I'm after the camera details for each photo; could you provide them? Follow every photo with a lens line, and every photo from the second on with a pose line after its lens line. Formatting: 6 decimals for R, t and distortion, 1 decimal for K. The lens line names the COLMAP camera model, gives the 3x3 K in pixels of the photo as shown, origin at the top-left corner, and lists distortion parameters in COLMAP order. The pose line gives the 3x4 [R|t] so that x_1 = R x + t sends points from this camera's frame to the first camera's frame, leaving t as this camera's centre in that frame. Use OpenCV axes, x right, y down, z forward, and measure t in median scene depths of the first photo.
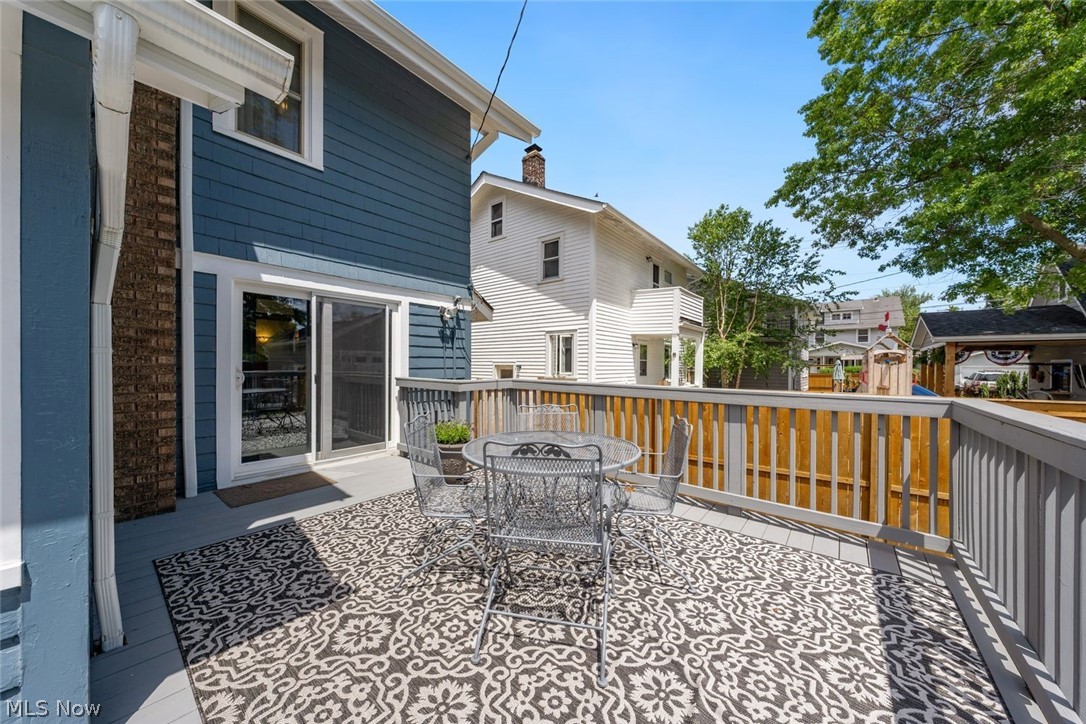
lens RADIAL K [[369.9, 0, 541.0], [0, 369.9, 366.1], [0, 0, 1]] dist [0.000234, 0.000003]
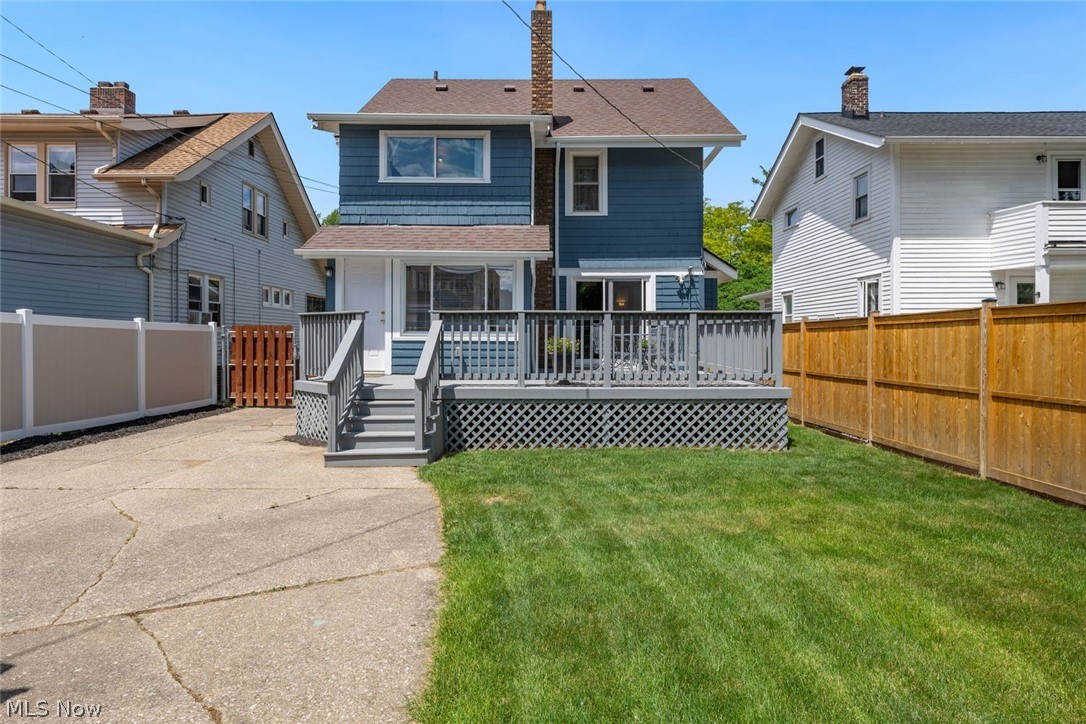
lens RADIAL K [[600.0, 0, 544.7], [0, 600.0, 336.8], [0, 0, 1]] dist [0.001770, -0.001227]
pose [[0.638665, -0.011507, -0.769399, 1.422033], [0.006201, 0.999933, -0.009808, 0.128373], [0.769460, 0.001493, 0.638694, -1.121597]]
